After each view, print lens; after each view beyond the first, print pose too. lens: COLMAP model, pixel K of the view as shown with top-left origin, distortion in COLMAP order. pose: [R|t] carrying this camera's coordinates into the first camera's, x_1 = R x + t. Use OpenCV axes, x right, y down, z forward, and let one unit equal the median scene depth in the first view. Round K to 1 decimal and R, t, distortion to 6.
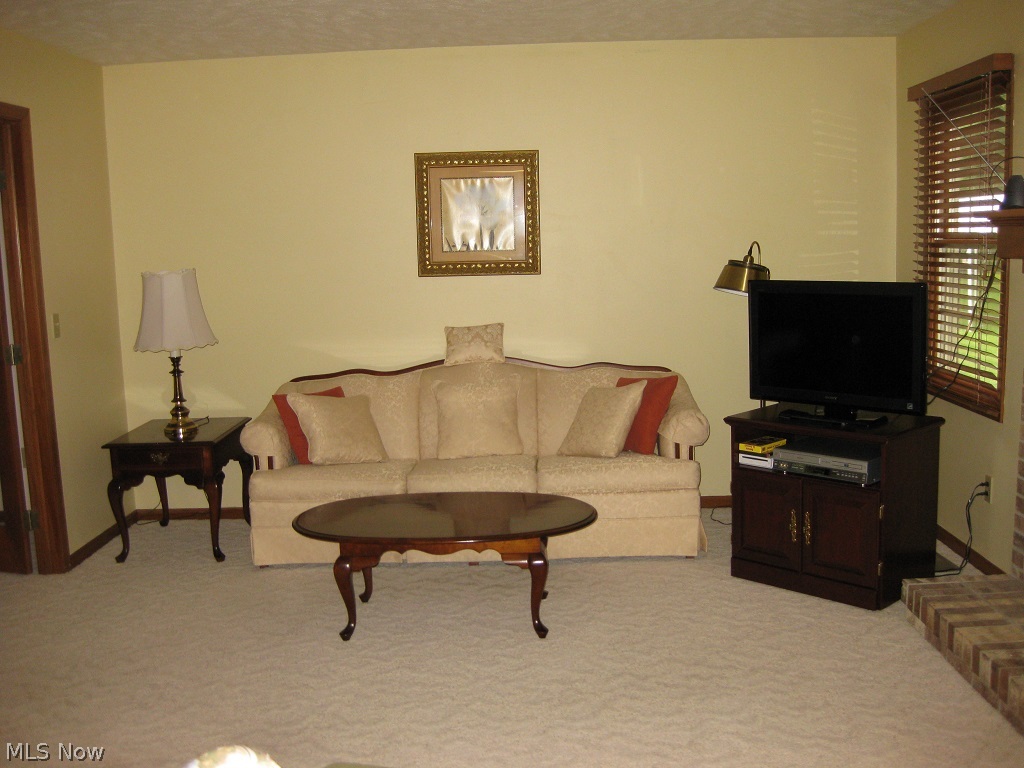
lens RADIAL K [[1052.2, 0, 512.0], [0, 1052.2, 384.0], [0, 0, 1]] dist [-0.187251, 0.151311]
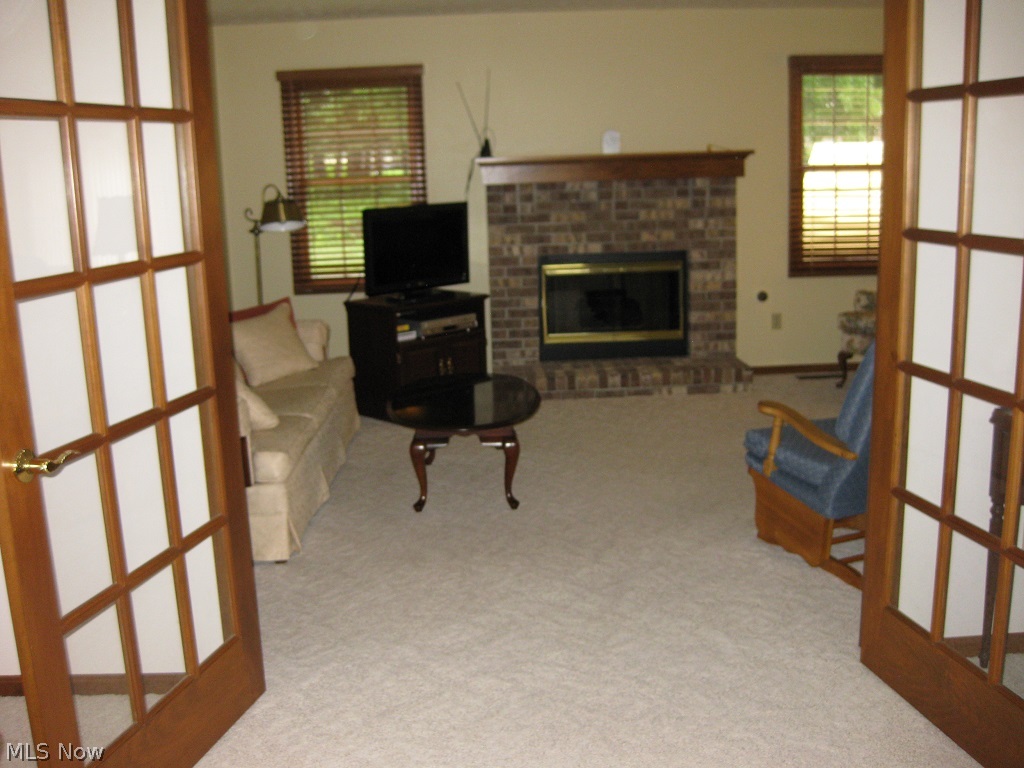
lens RADIAL K [[1052.2, 0, 512.0], [0, 1052.2, 384.0], [0, 0, 1]] dist [-0.187251, 0.151311]
pose [[-0.053610, -0.167118, 0.984478, -1.151505], [0.169686, 0.970033, 0.173906, -0.082798], [-0.984039, 0.176375, -0.023646, 0.895412]]
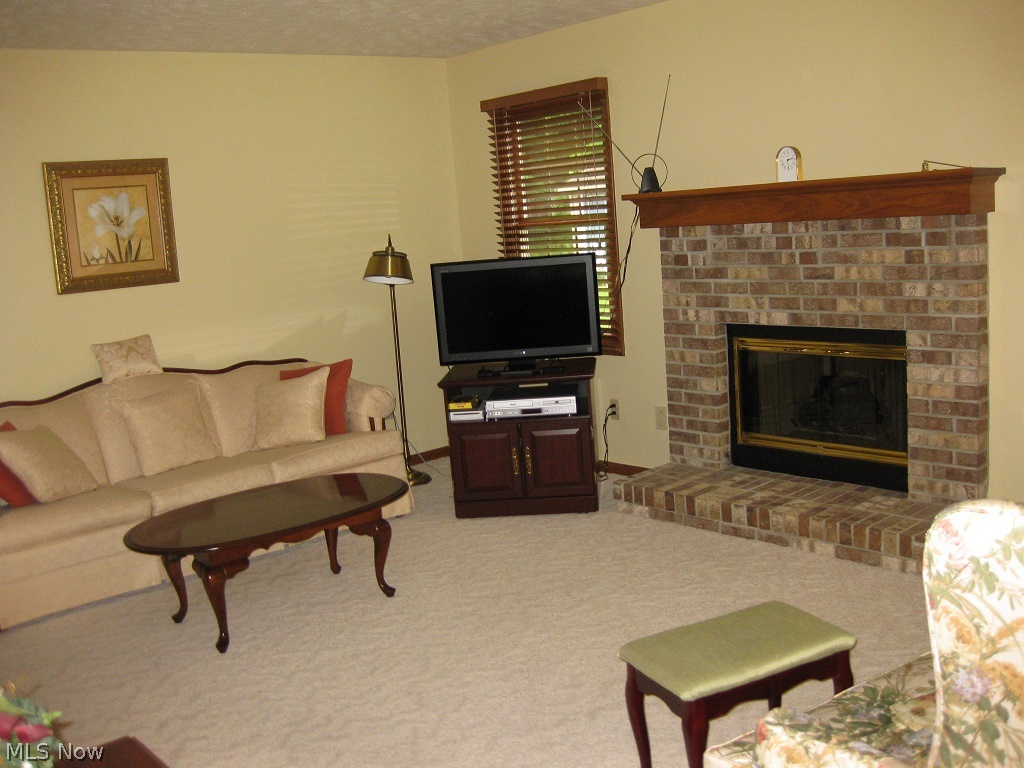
lens RADIAL K [[1052.2, 0, 512.0], [0, 1052.2, 384.0], [0, 0, 1]] dist [-0.187251, 0.151311]
pose [[0.741230, -0.134763, 0.657584, -0.498041], [0.144512, 0.988705, 0.039727, -0.001281], [-0.655510, 0.065582, 0.752333, 0.070662]]
